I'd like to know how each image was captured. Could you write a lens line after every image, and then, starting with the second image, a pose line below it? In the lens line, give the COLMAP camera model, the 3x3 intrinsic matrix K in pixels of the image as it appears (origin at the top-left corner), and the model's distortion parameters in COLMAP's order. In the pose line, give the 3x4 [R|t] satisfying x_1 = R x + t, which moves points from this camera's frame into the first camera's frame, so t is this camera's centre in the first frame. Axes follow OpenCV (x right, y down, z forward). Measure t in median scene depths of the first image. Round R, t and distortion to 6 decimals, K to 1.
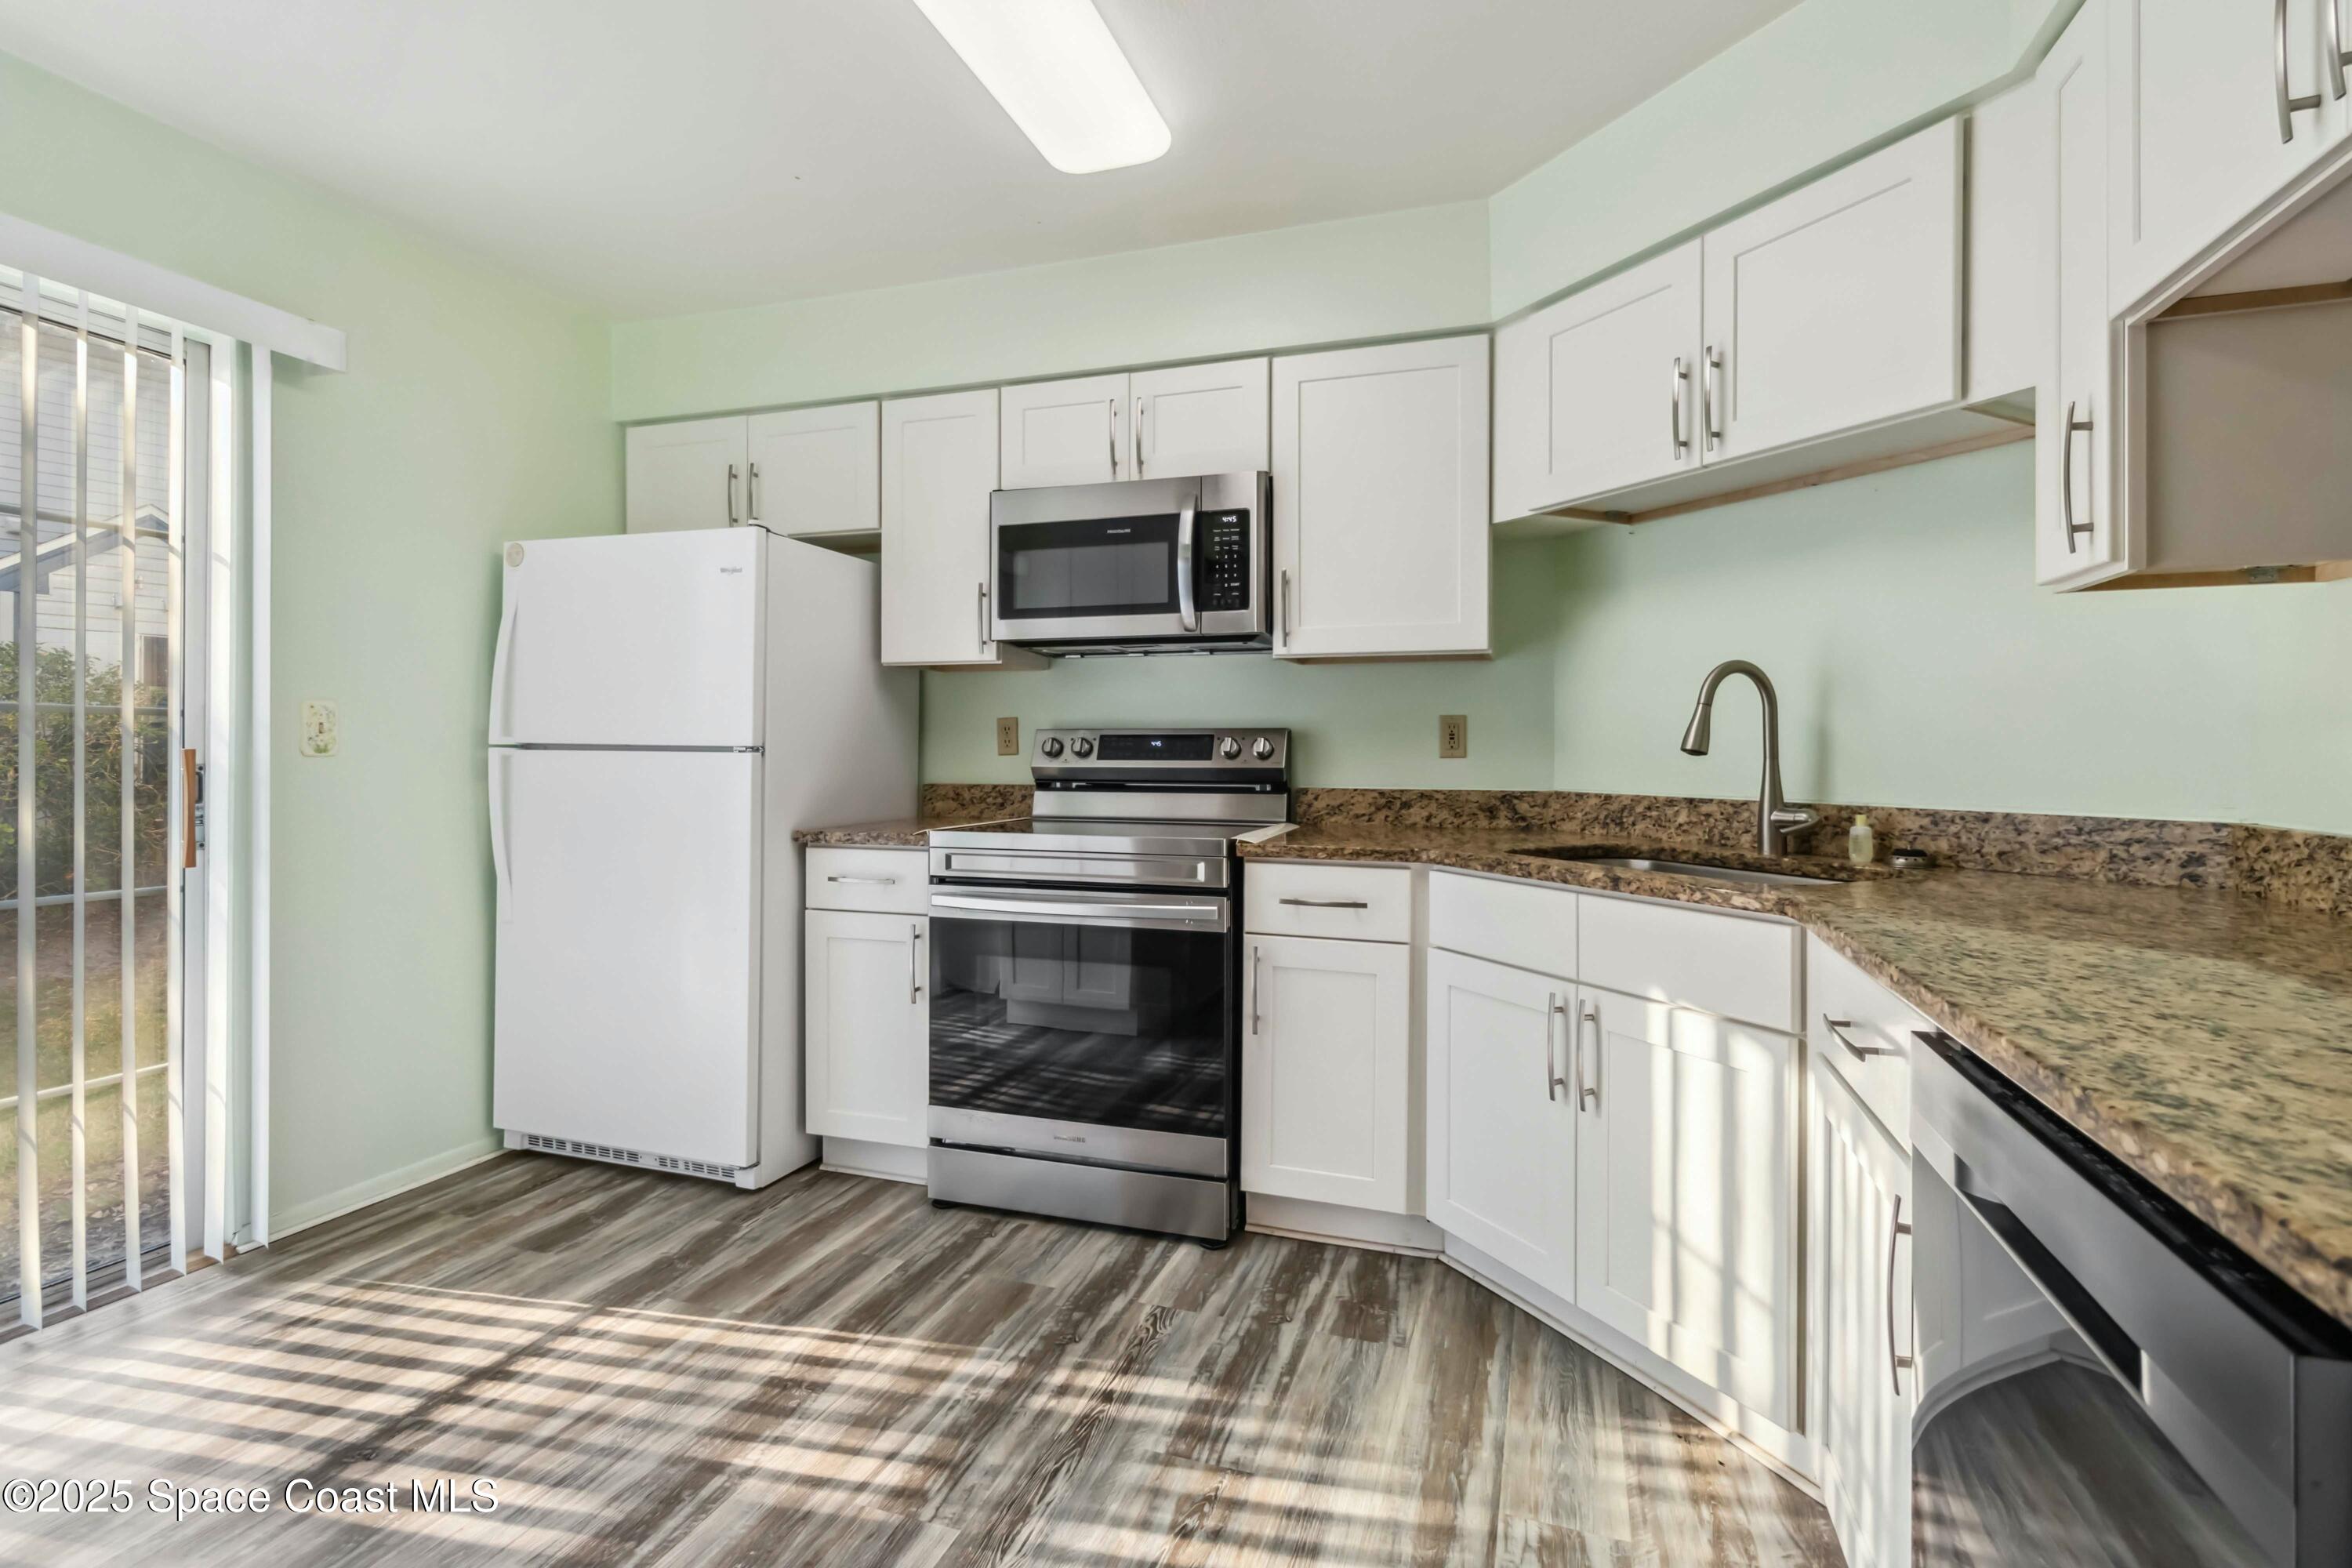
lens RADIAL K [[1129.4, 0, 1169.0], [0, 1129.4, 747.5], [0, 0, 1]] dist [0.005250, -0.001779]
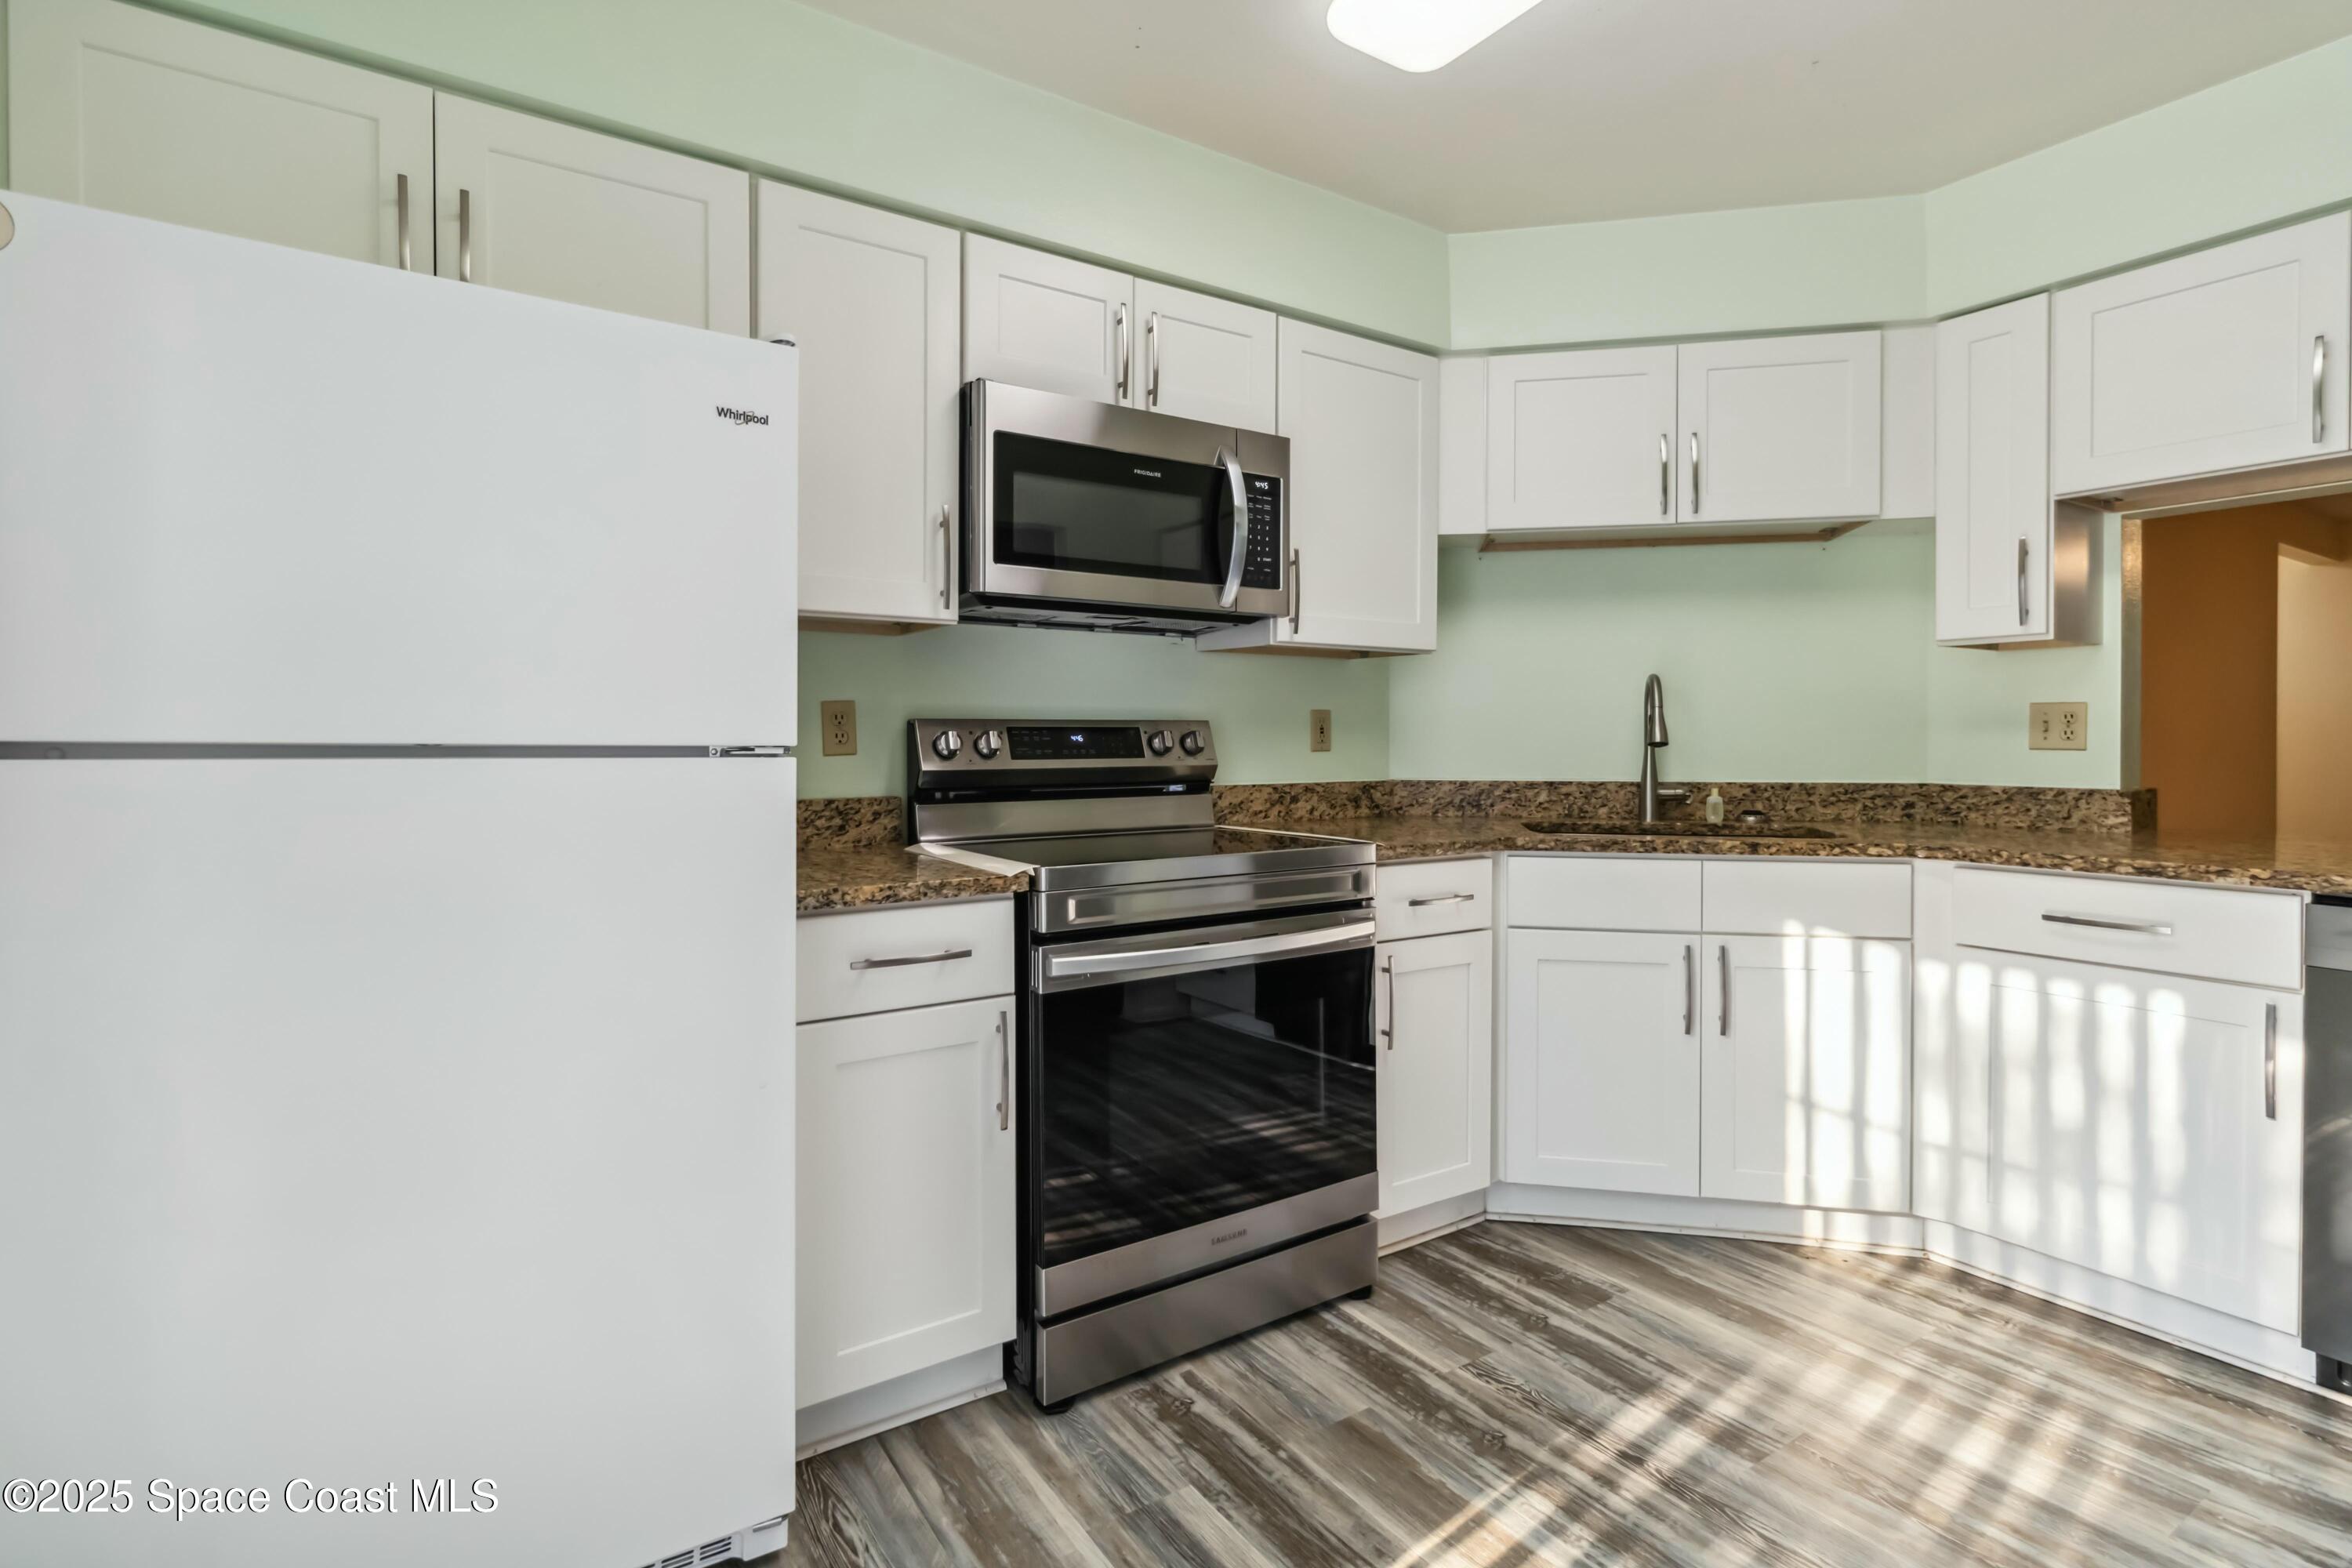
lens RADIAL K [[1129.4, 0, 1188.1], [0, 1129.4, 741.6], [0, 0, 1]] dist [0.005250, -0.001779]
pose [[0.603017, -0.005123, 0.797712, -0.779391], [0.002361, 0.999986, 0.004637, -0.005680], [-0.797725, -0.000913, 0.603021, 0.578074]]
